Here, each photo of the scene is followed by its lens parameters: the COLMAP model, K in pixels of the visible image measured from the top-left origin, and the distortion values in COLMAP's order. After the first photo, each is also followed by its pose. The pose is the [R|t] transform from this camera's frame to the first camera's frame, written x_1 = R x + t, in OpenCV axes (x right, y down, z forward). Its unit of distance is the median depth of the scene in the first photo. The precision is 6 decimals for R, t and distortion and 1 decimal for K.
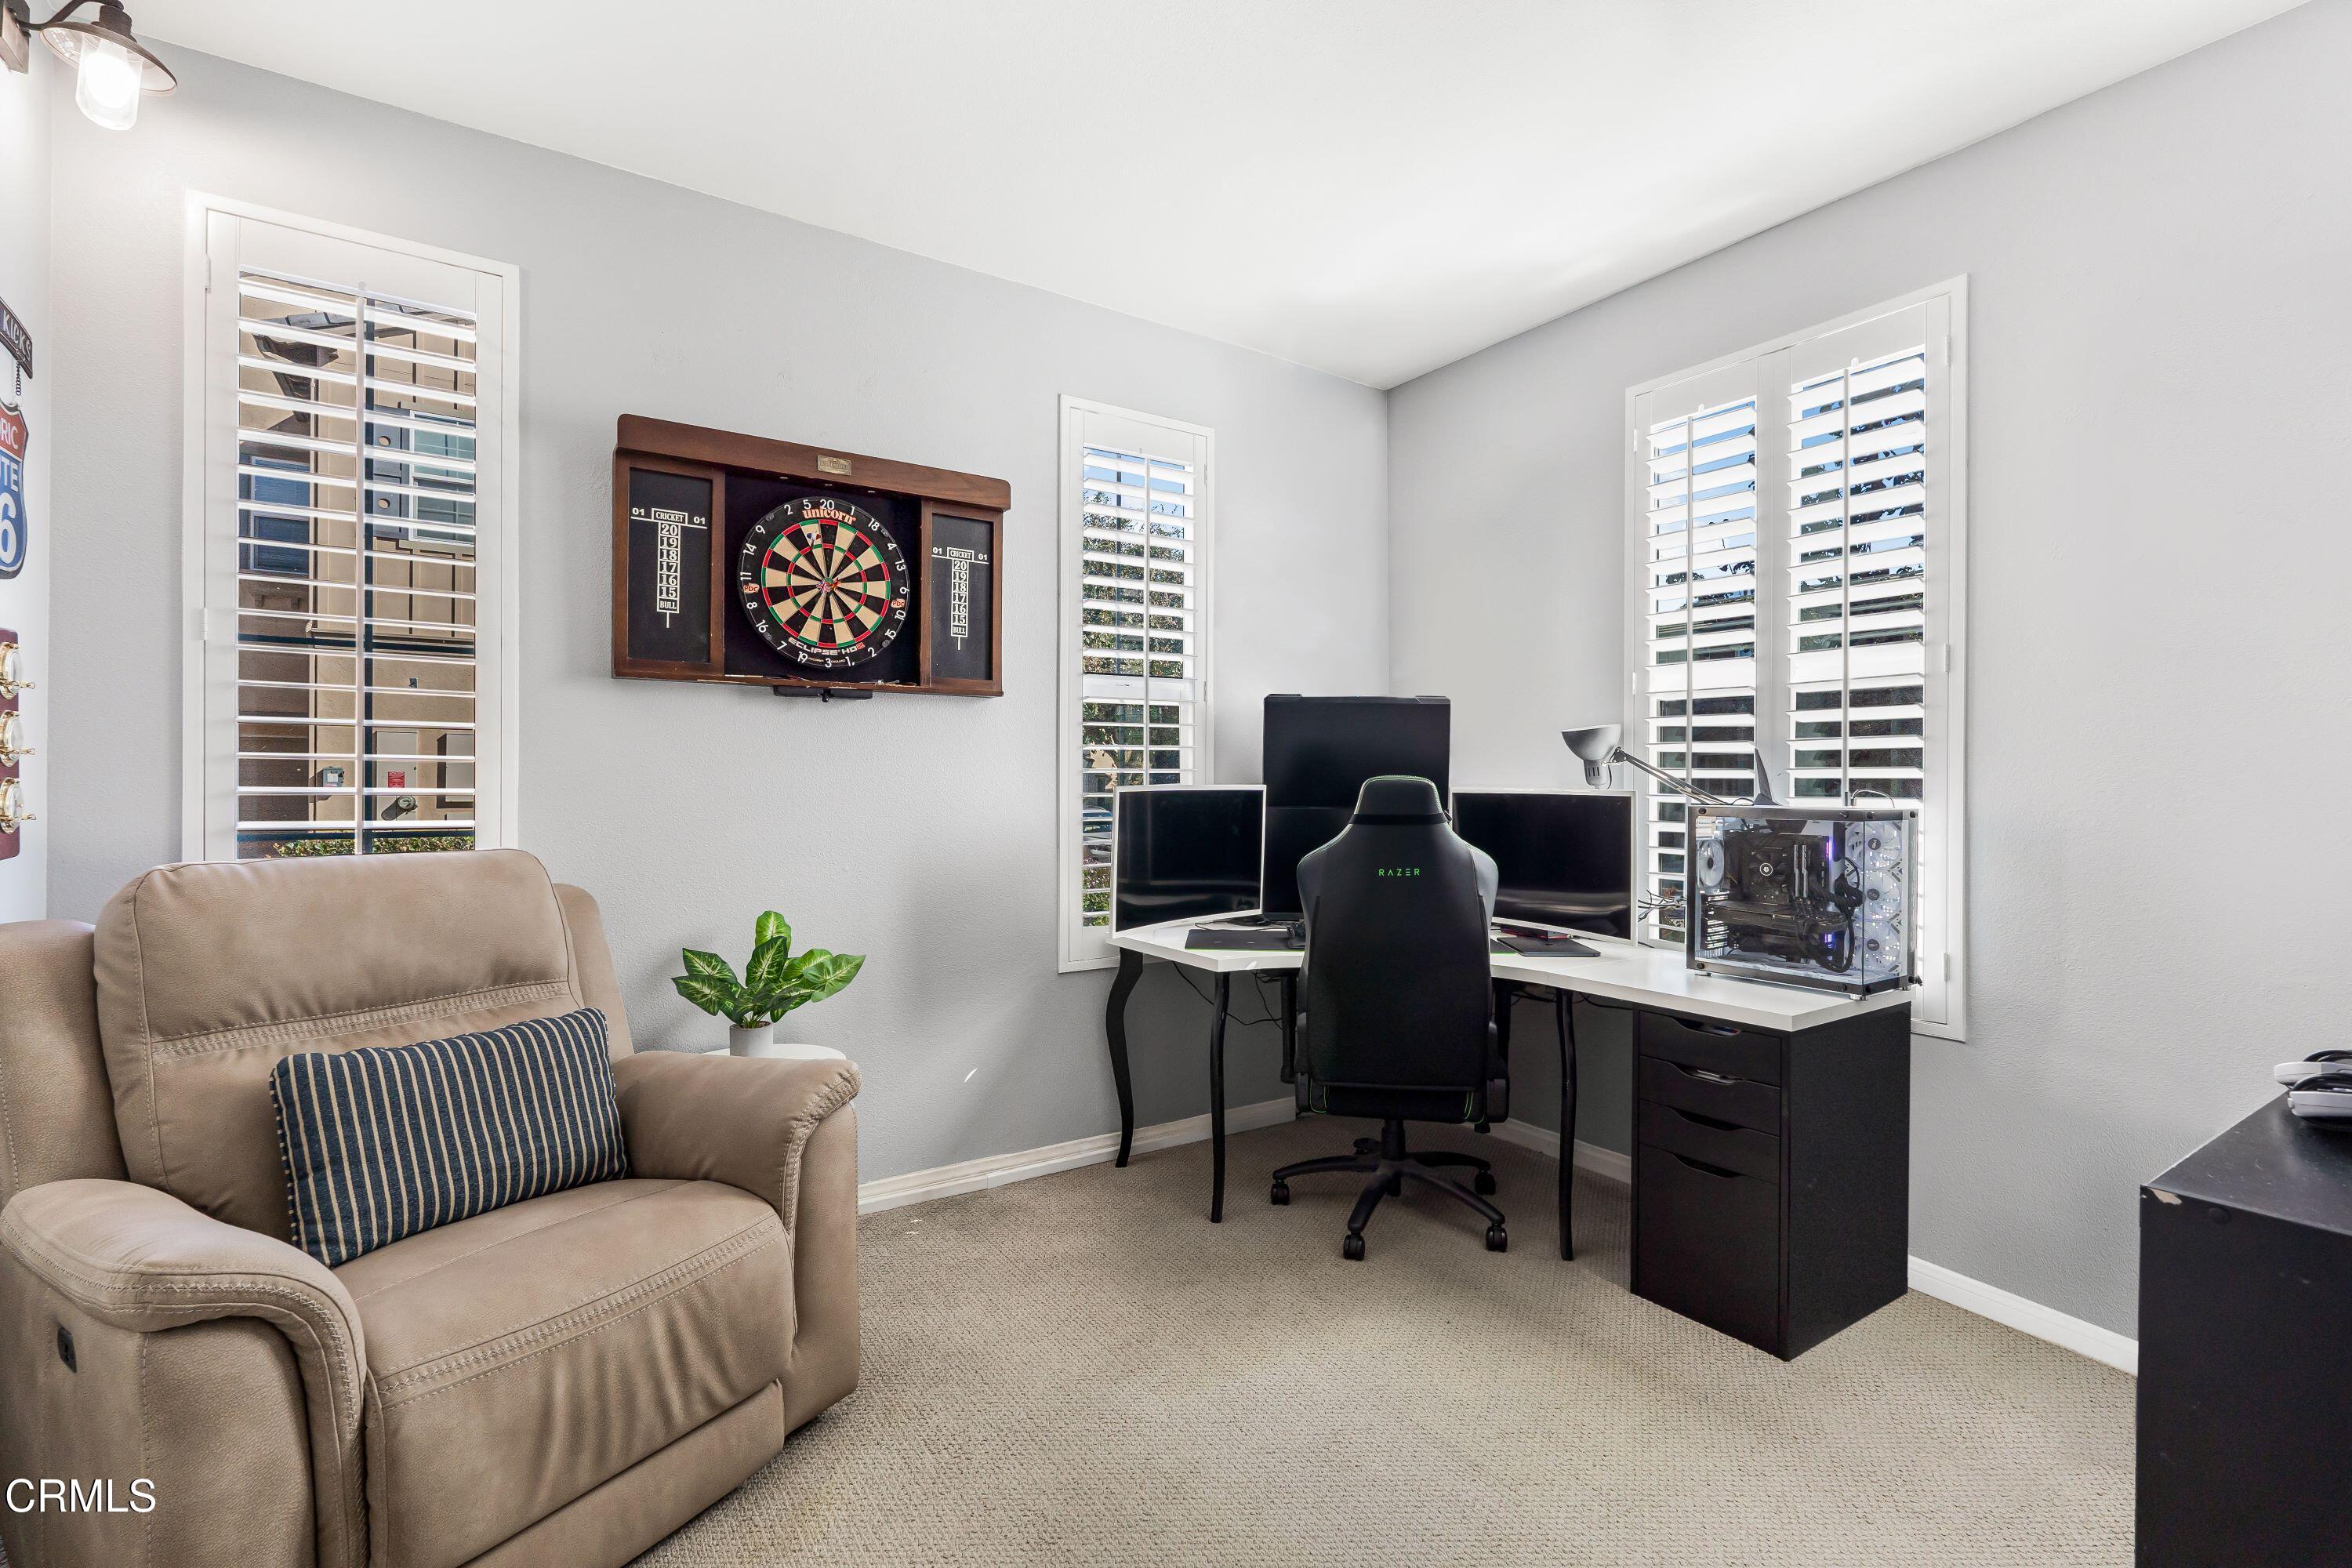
lens RADIAL K [[1057.0, 0, 1182.6], [0, 1057.0, 781.0], [0, 0, 1]] dist [-0.001741, 0.000303]
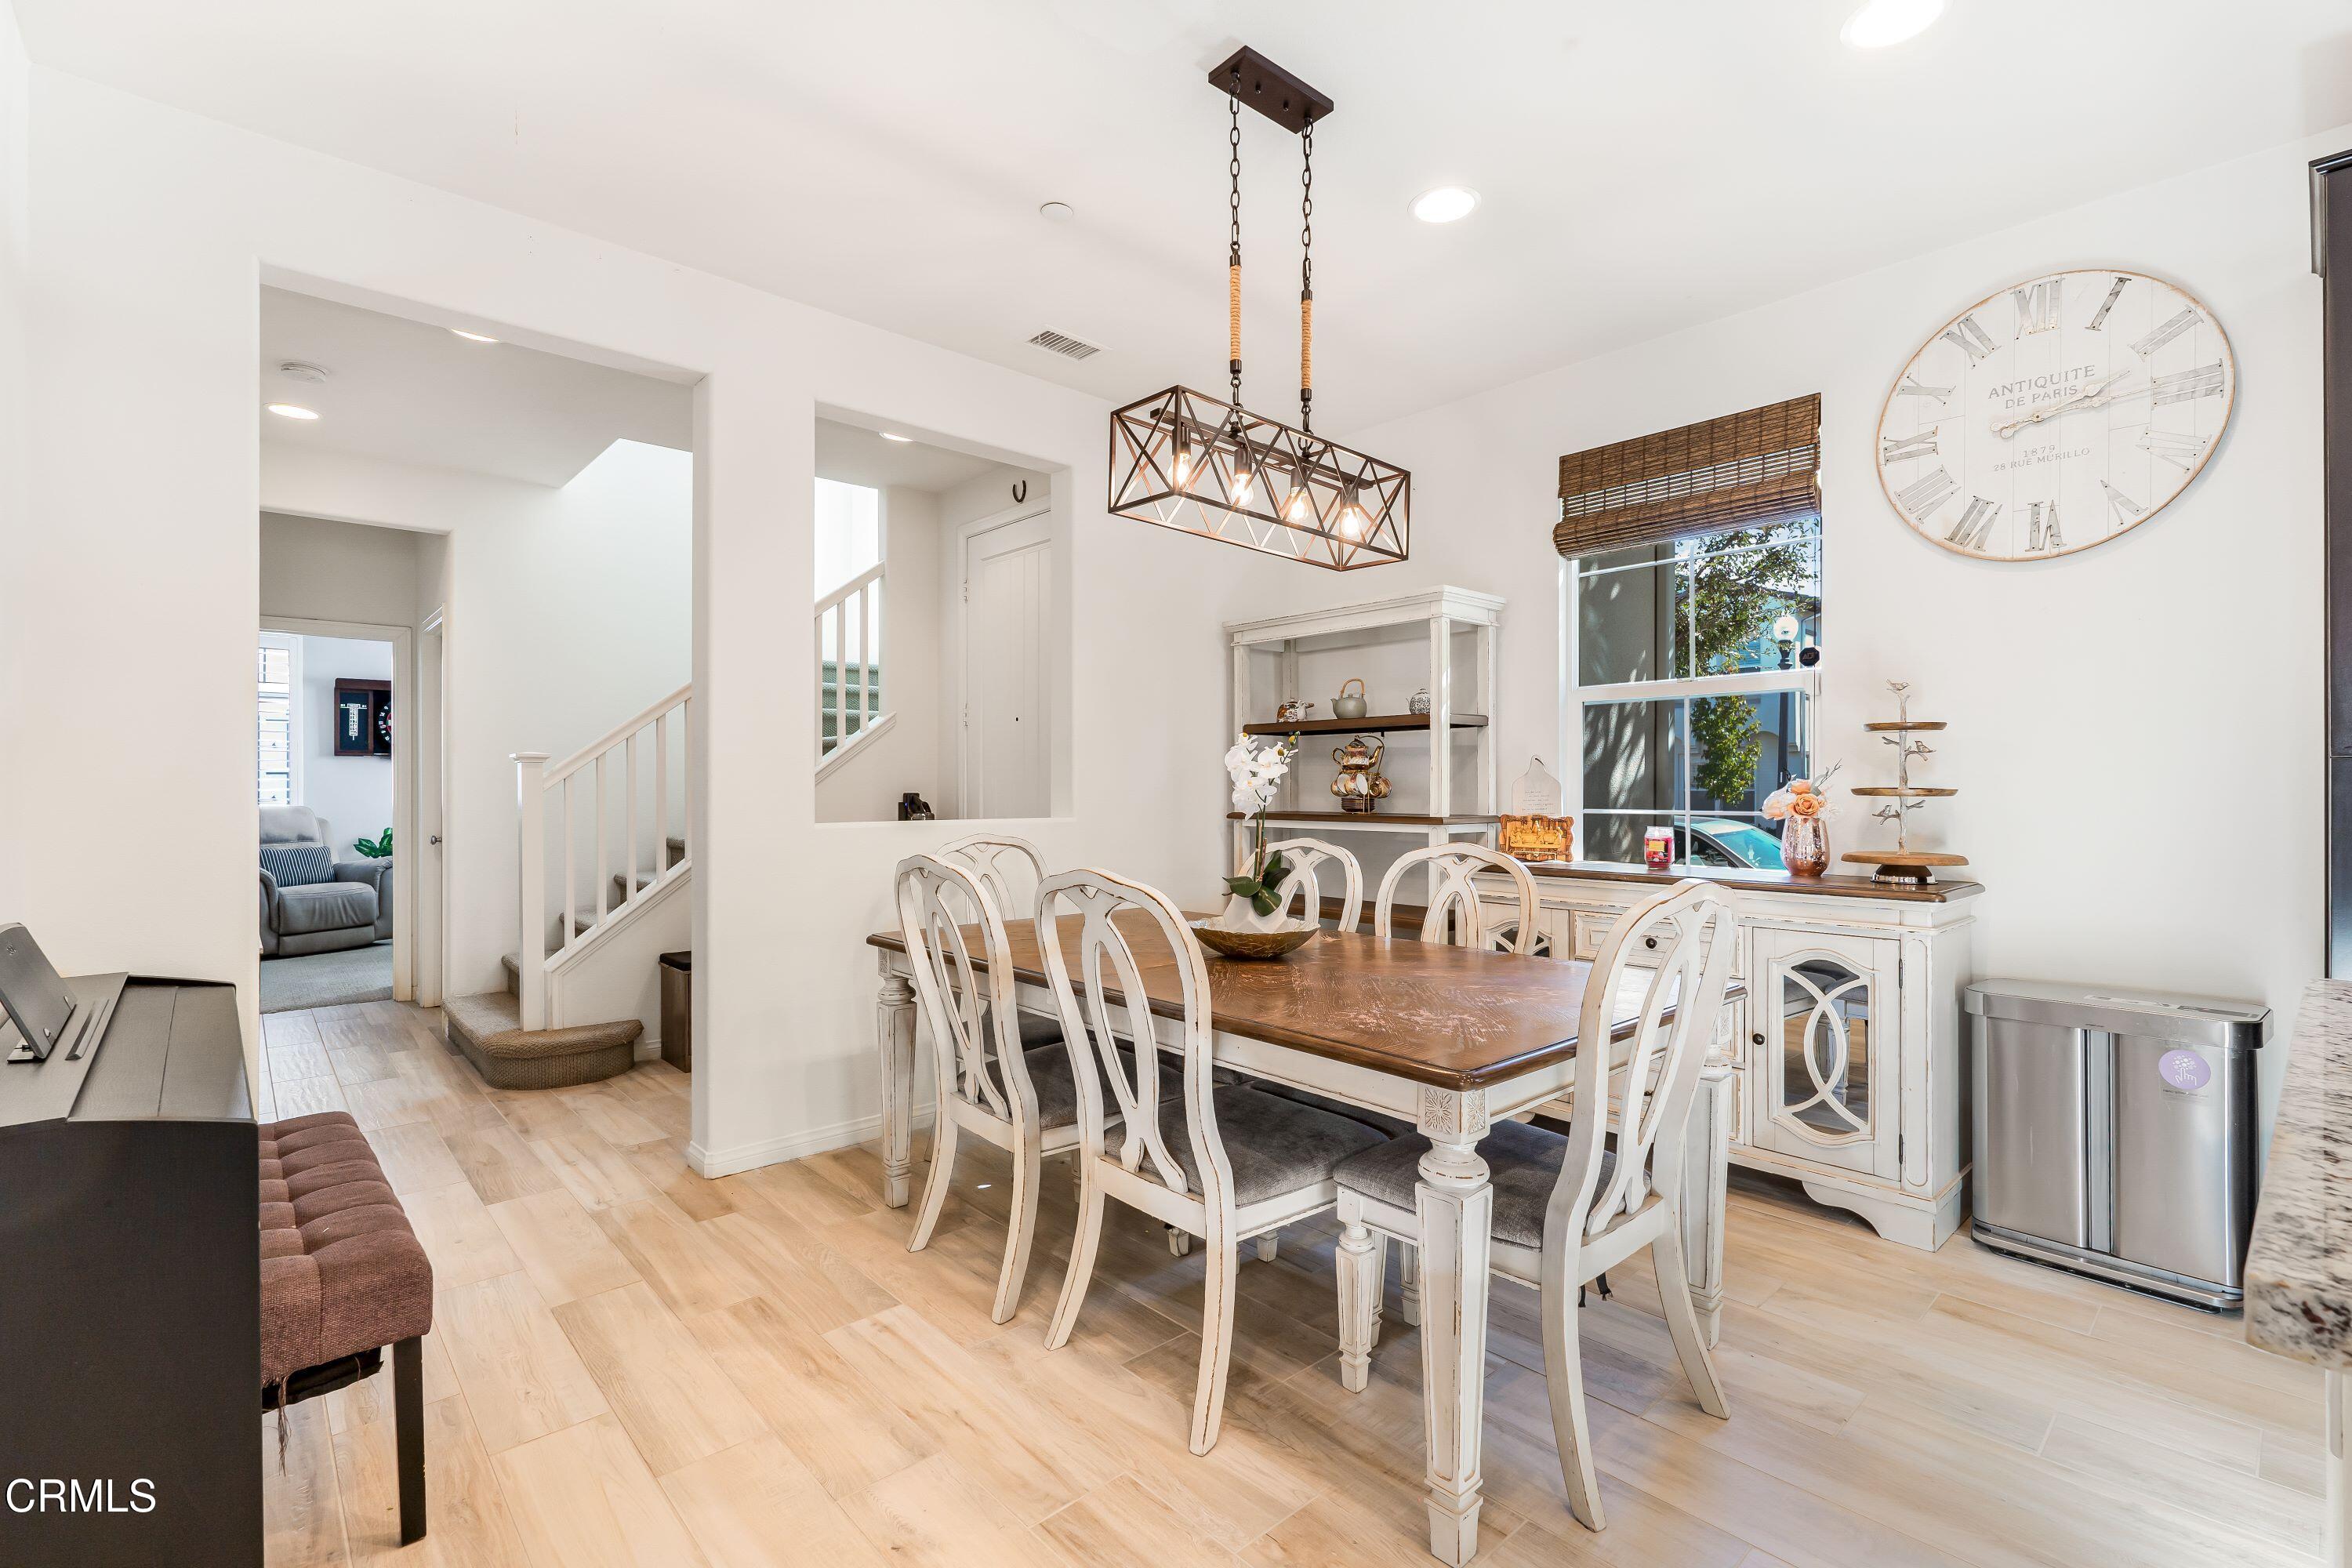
lens RADIAL K [[1057.0, 0, 1182.6], [0, 1057.0, 781.0], [0, 0, 1]] dist [-0.001741, 0.000303]
pose [[0.988235, -0.005773, 0.152833, 1.558654], [0.005243, 0.999979, 0.003874, -0.019275], [-0.152852, -0.003028, 0.988244, -2.638520]]
